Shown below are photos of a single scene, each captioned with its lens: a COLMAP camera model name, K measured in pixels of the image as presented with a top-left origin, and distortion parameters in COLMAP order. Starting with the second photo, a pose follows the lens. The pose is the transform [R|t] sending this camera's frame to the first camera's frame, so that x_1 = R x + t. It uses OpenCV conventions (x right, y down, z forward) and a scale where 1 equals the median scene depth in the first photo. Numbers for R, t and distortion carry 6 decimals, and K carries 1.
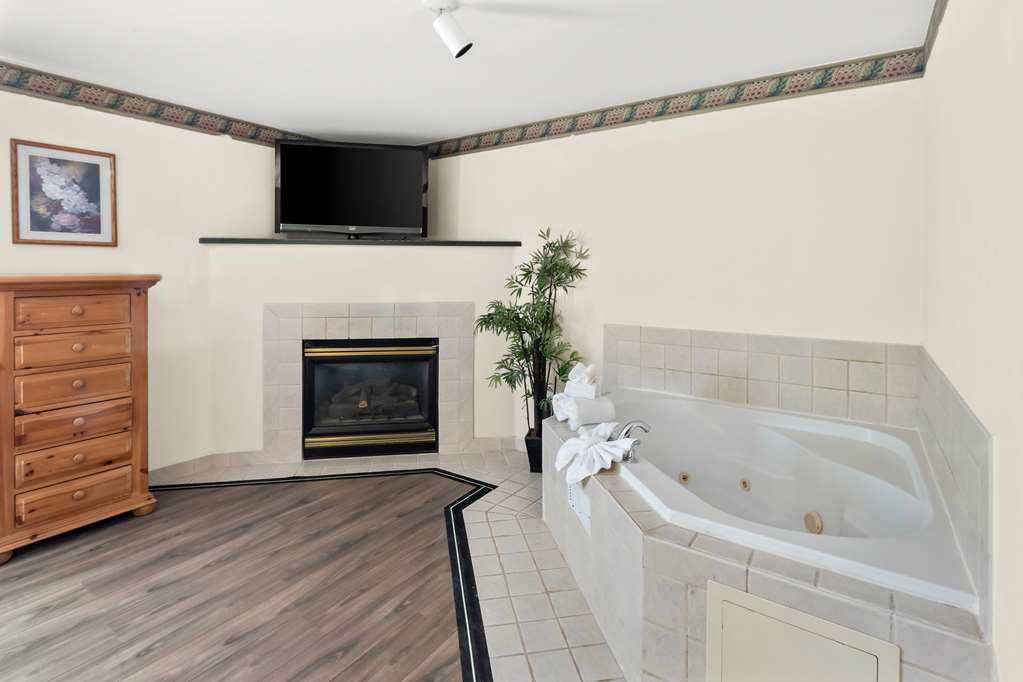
lens RADIAL K [[528.3, 0, 497.9], [0, 528.3, 275.7], [0, 0, 1]] dist [-0.000167, -0.000288]
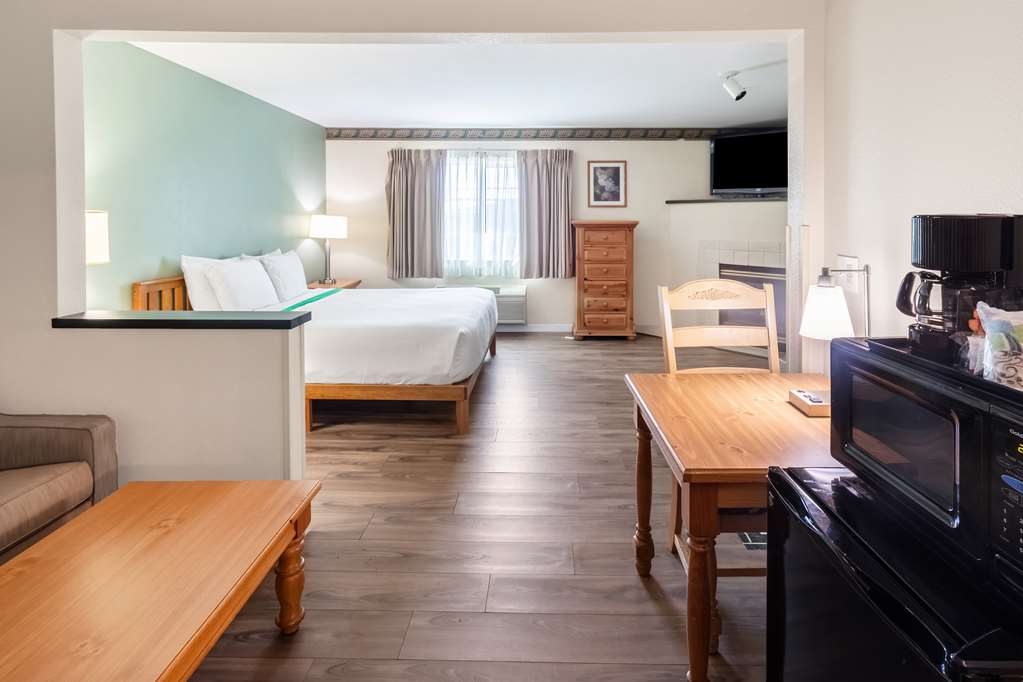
lens RADIAL K [[489.7, 0, 519.0], [0, 489.7, 341.8], [0, 0, 1]] dist [-0.003272, -0.002525]
pose [[0.553187, 0.201450, -0.808333, 0.735609], [-0.010245, 0.971893, 0.235201, 0.010868], [0.832994, -0.121829, 0.539702, -0.465197]]
